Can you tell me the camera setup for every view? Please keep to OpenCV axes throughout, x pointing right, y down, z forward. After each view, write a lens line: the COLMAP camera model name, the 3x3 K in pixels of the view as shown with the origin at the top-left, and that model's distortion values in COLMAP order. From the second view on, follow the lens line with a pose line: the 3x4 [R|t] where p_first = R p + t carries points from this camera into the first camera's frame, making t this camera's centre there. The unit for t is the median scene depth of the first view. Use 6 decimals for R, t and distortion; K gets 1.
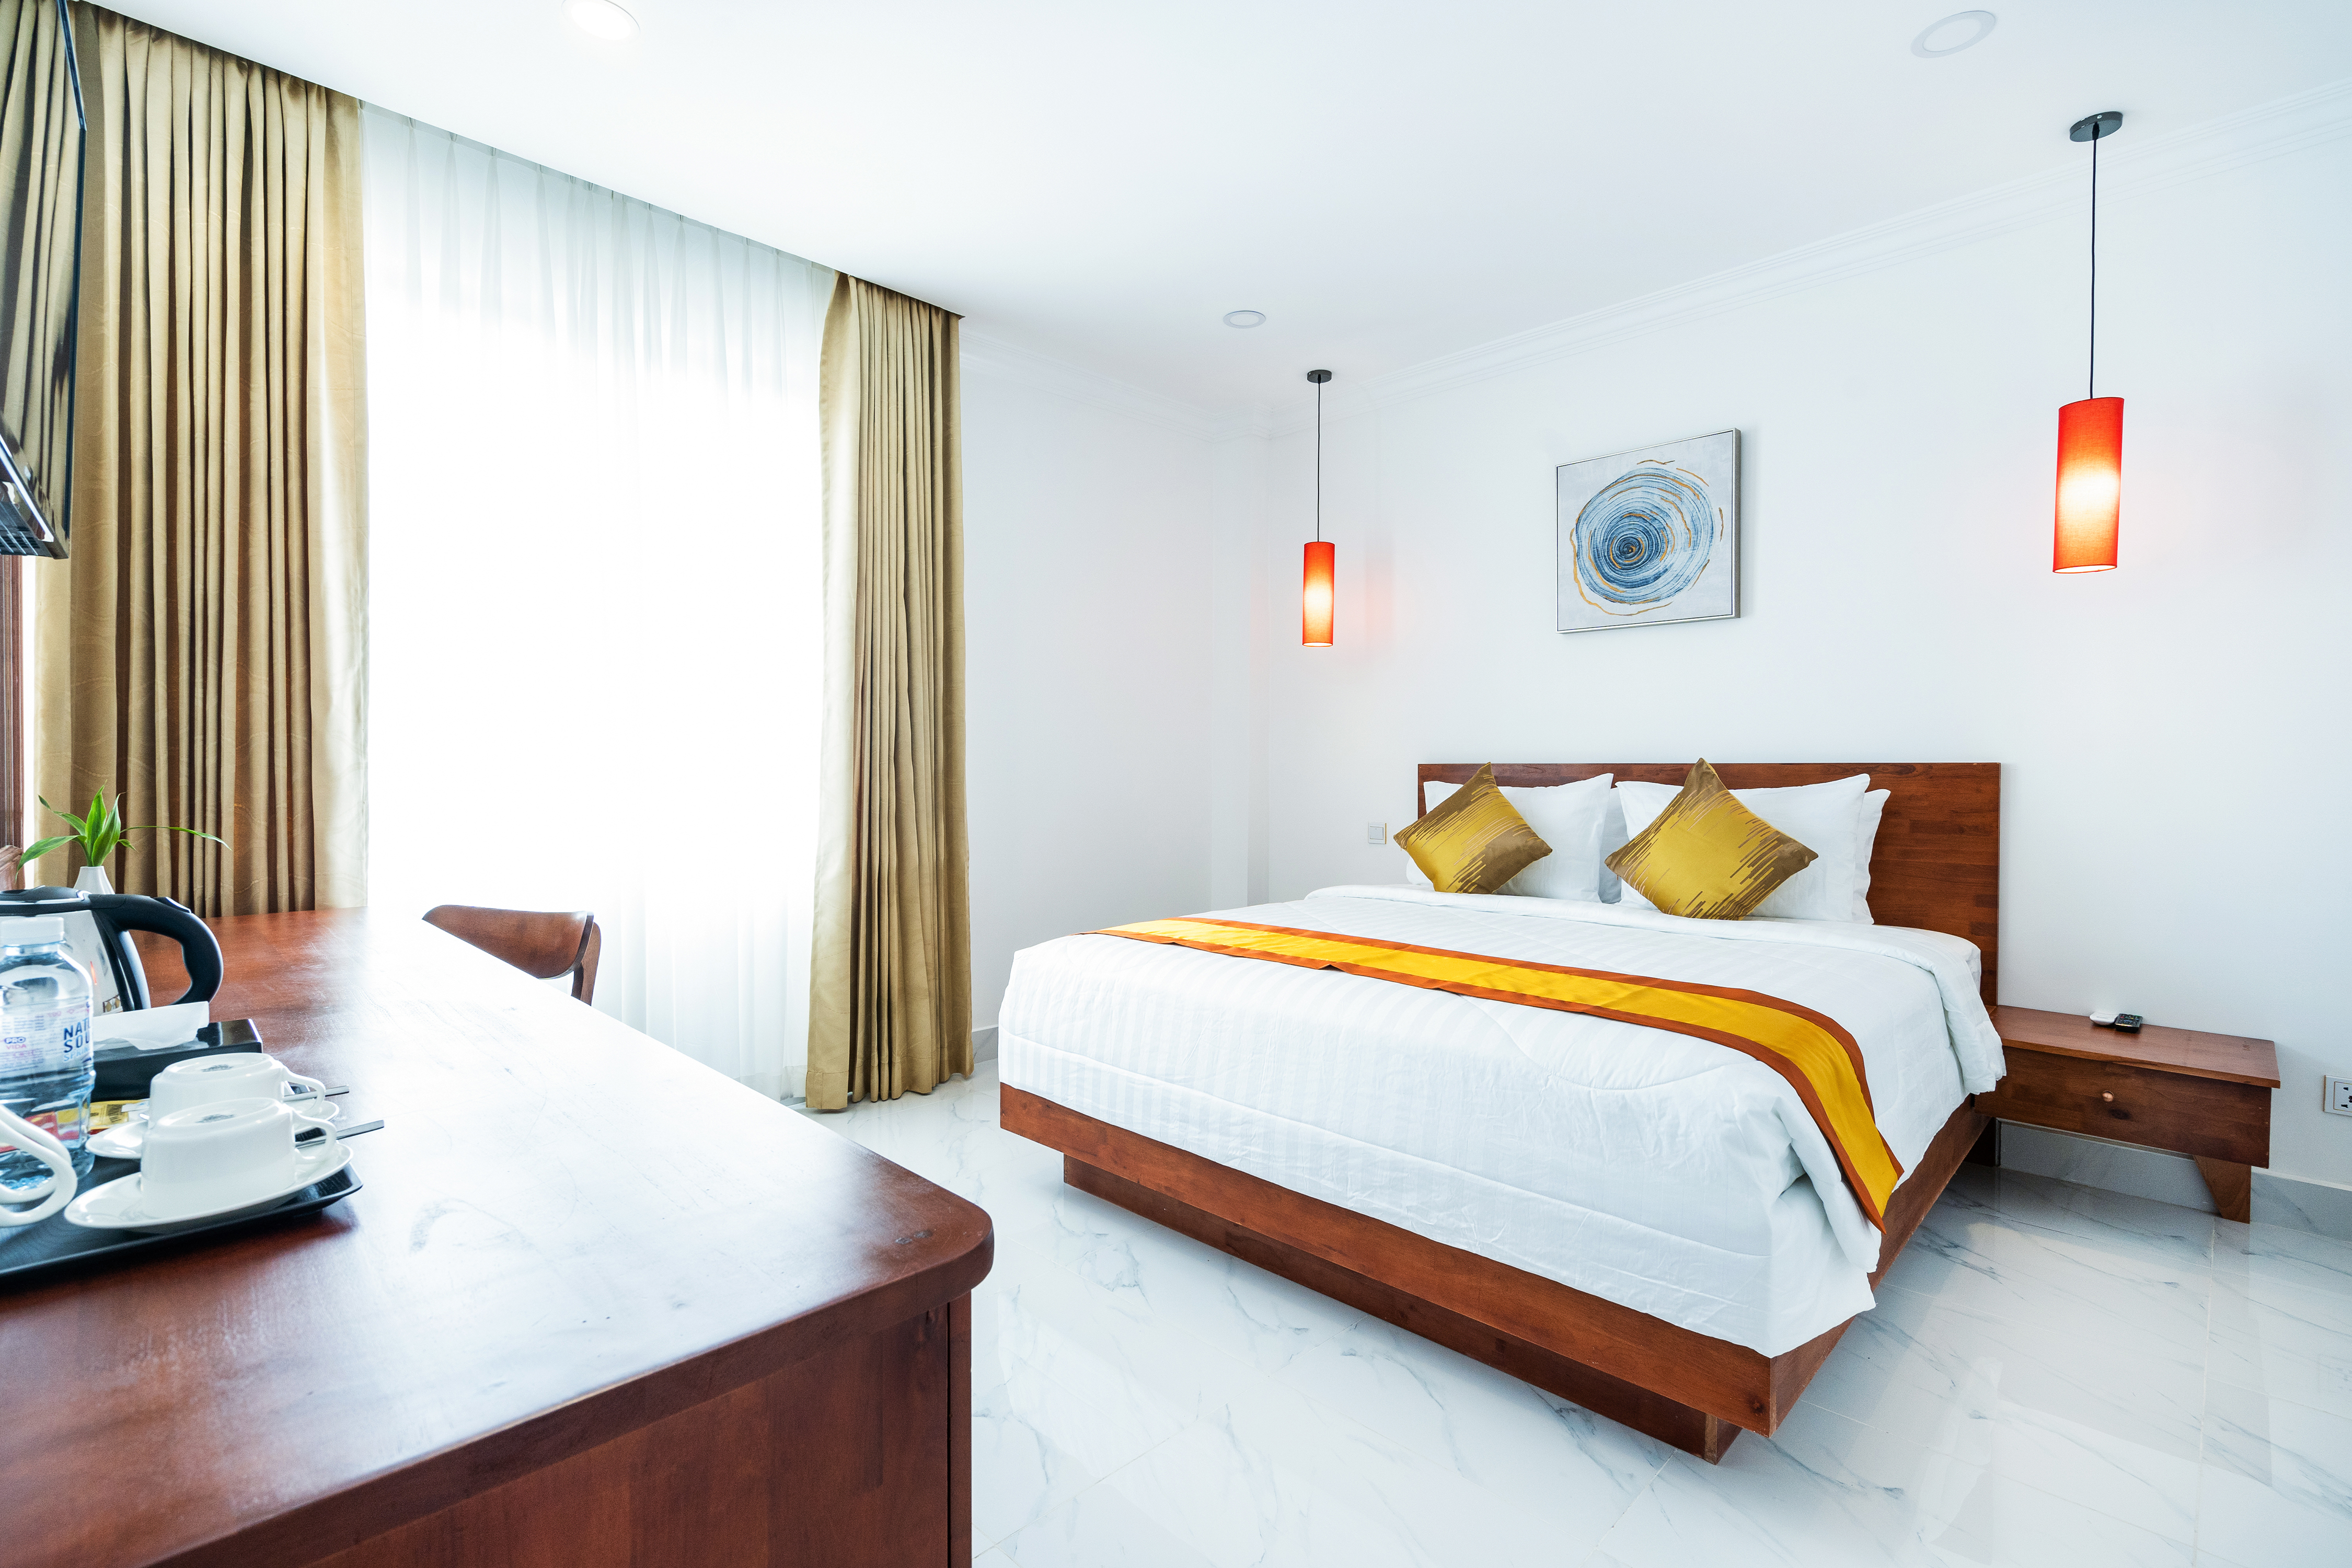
lens RADIAL K [[1044.6, 0, 1170.8], [0, 1044.6, 773.5], [0, 0, 1]] dist [0.000828, 0.000121]
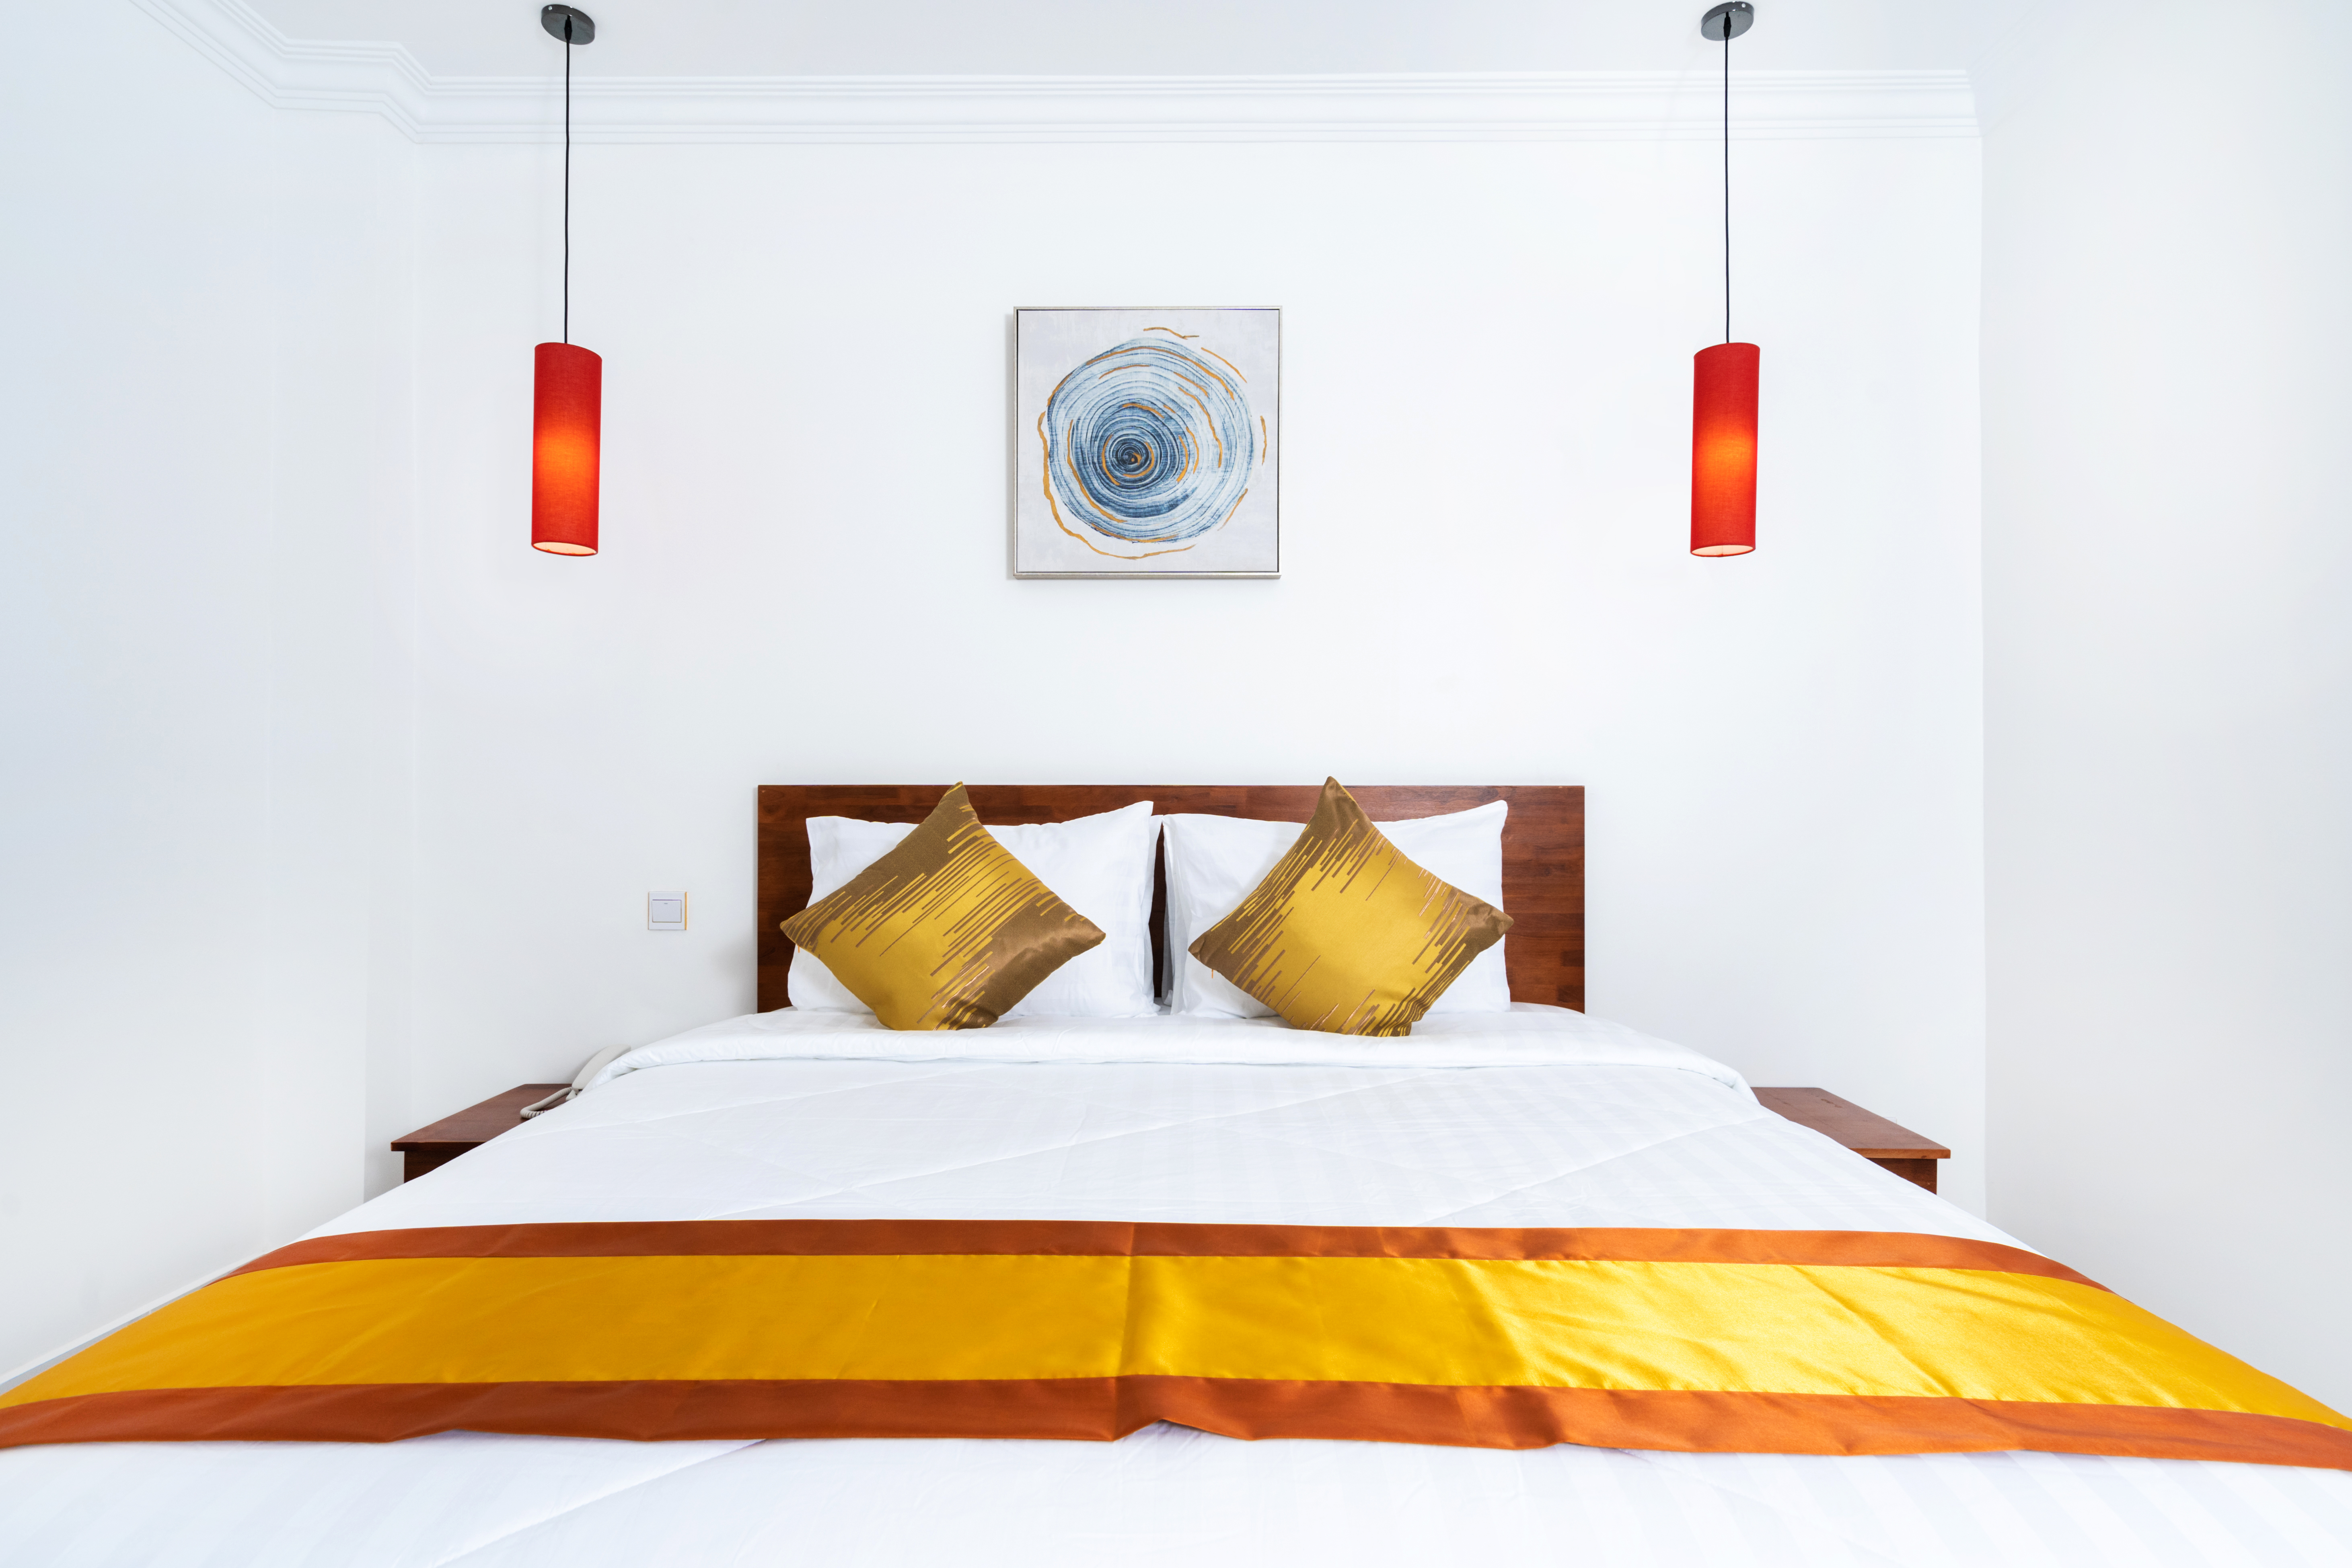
lens RADIAL K [[1199.9, 0, 1186.7], [0, 1199.9, 774.8], [0, 0, 1]] dist [0.000873, -0.000267]
pose [[0.711747, 0.008889, 0.702380, -0.062596], [0.004689, 0.999838, -0.017406, -0.003108], [-0.702420, 0.015682, 0.711589, 0.450111]]
